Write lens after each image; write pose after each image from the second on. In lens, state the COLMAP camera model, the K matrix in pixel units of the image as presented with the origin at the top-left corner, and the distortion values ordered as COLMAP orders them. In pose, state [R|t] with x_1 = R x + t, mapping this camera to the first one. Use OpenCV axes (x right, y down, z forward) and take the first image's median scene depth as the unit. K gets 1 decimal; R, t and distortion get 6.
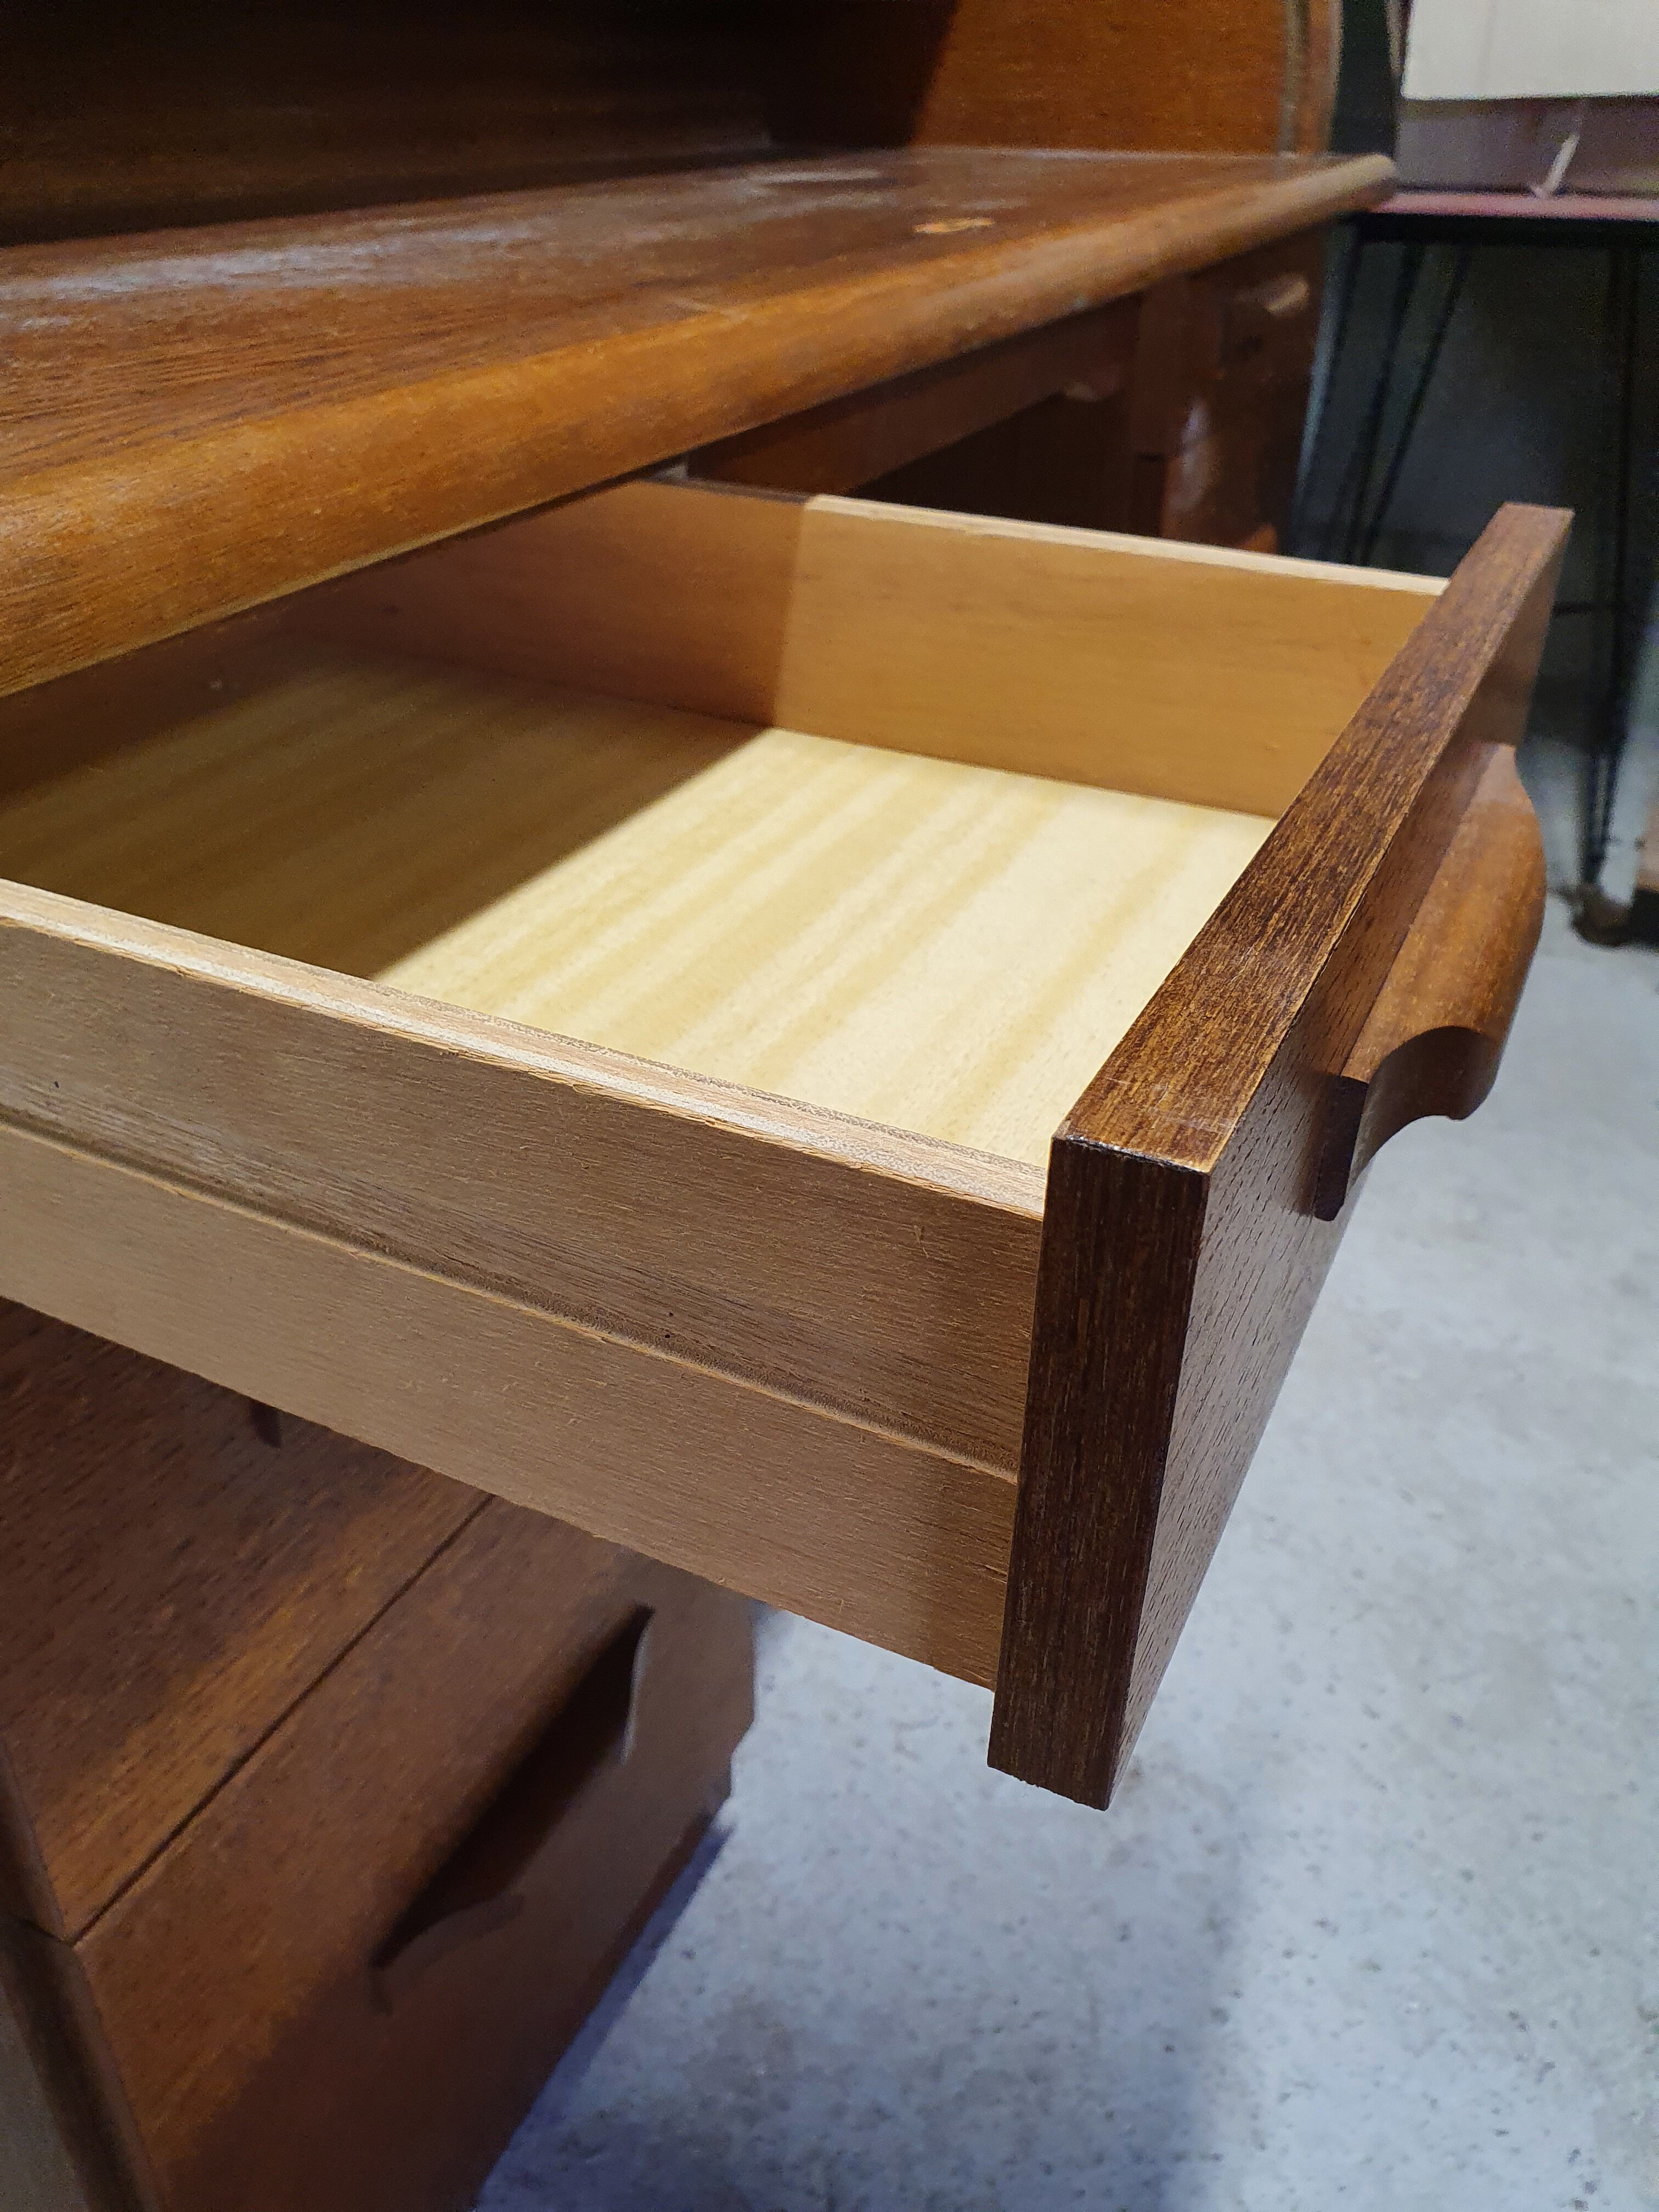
lens RADIAL K [[1789.7, 0, 829.5], [0, 1789.7, 1106.0], [0, 0, 1]] dist [-0.056040, 0.084736]
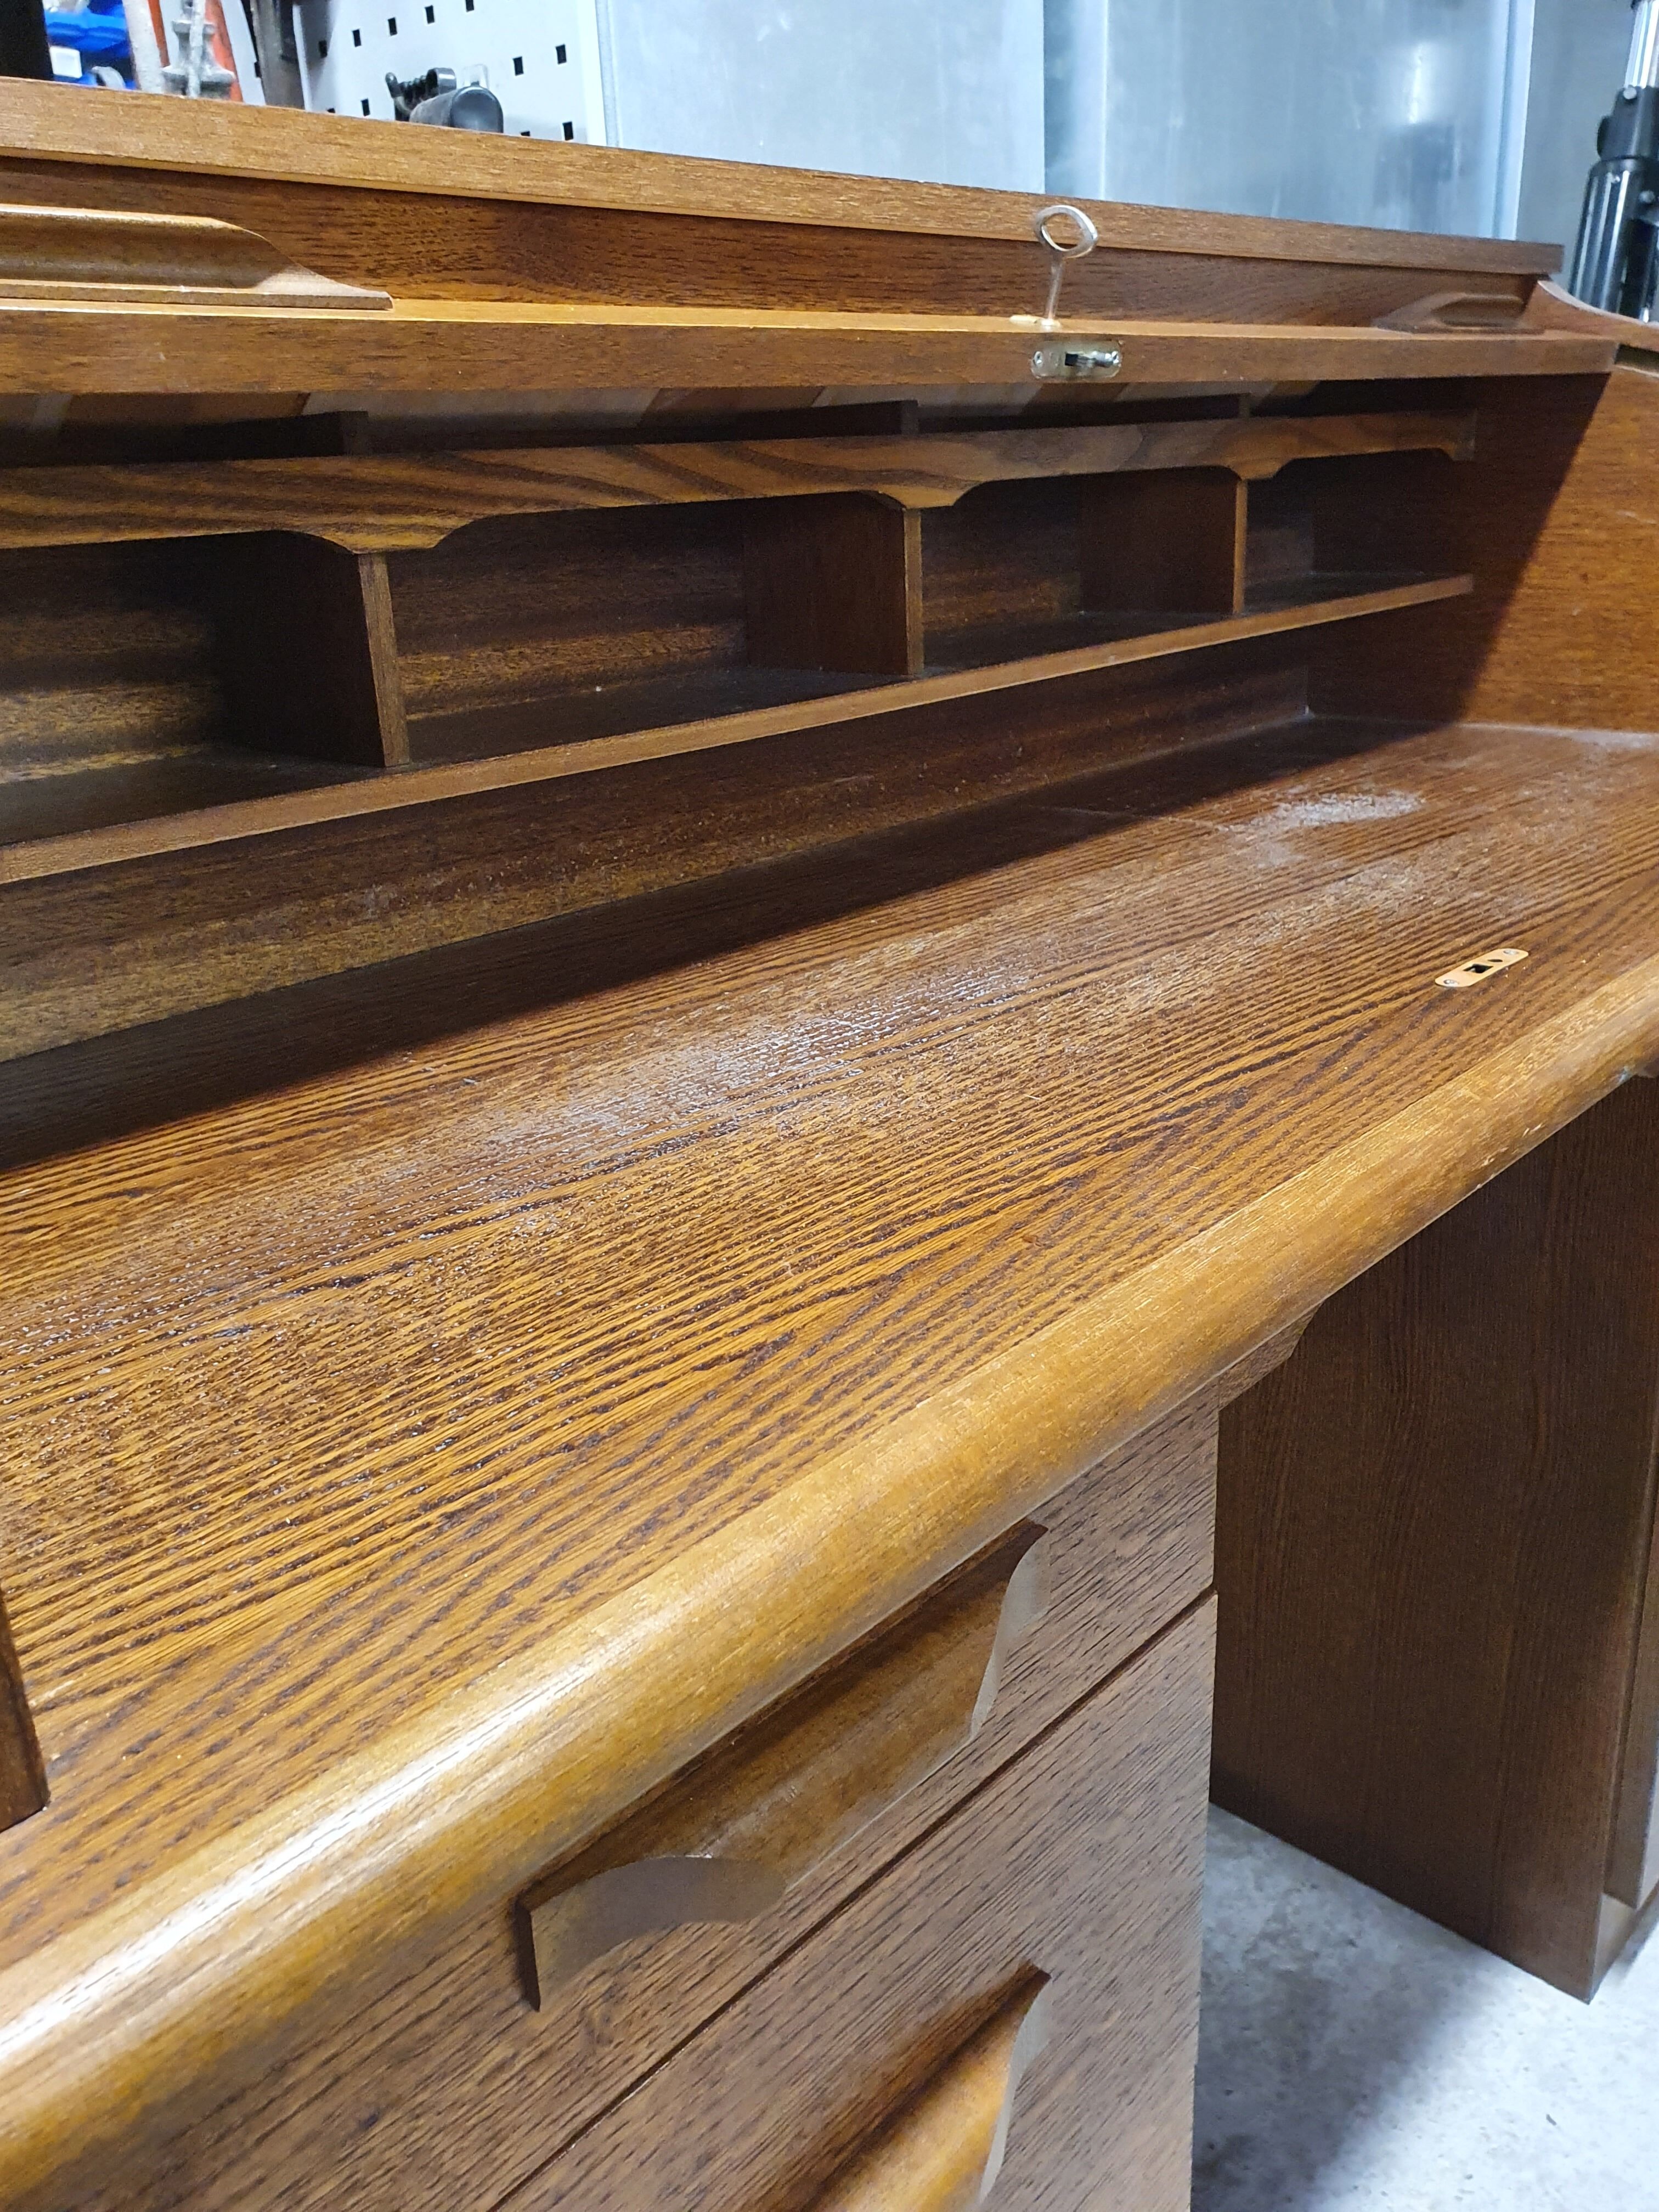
lens RADIAL K [[1789.7, 0, 829.5], [0, 1789.7, 1106.0], [0, 0, 1]] dist [-0.056040, 0.084736]
pose [[0.954760, 0.042913, -0.294264, 0.016673], [-0.097541, 0.979980, -0.173565, -0.185845], [0.280924, 0.194416, 0.939832, 0.026156]]
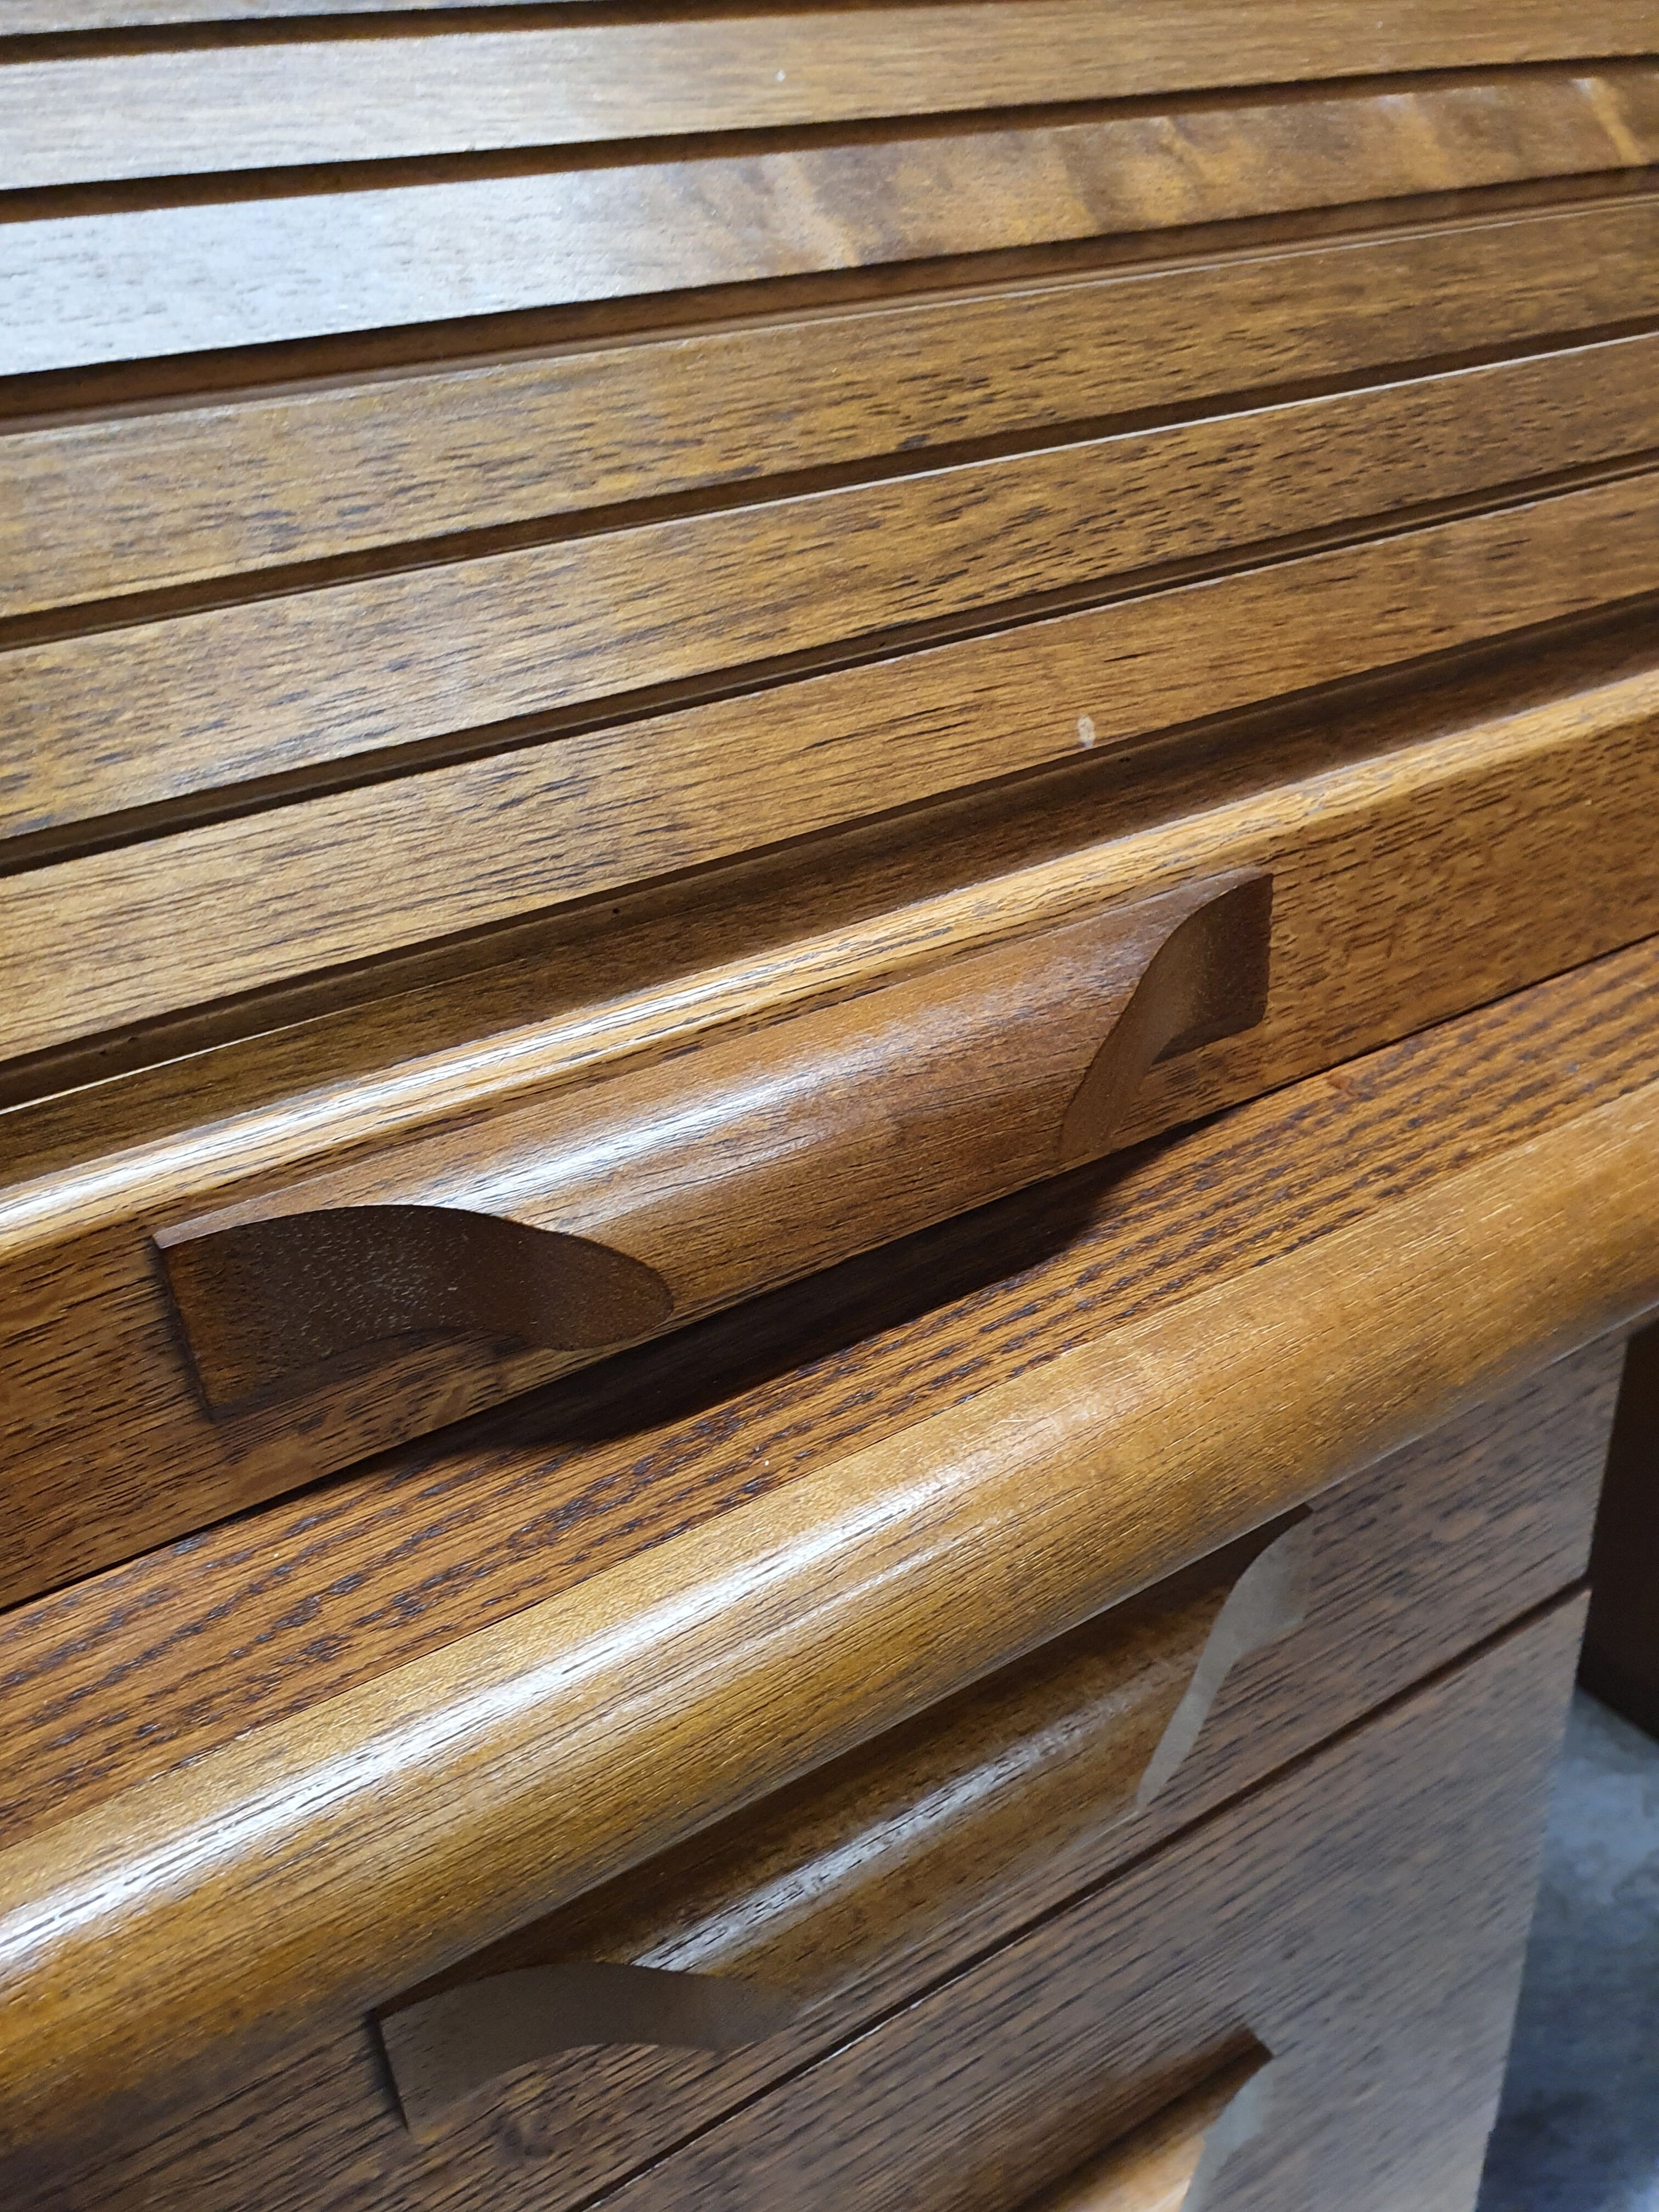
lens RADIAL K [[1722.0, 0, 784.4], [0, 1722.0, 1105.1], [0, 0, 1]] dist [0.006100, -0.001164]
pose [[0.826073, 0.180458, -0.533889, 0.011612], [-0.201351, 0.979326, 0.019473, -0.226275], [0.526366, 0.091412, 0.845330, 0.205711]]
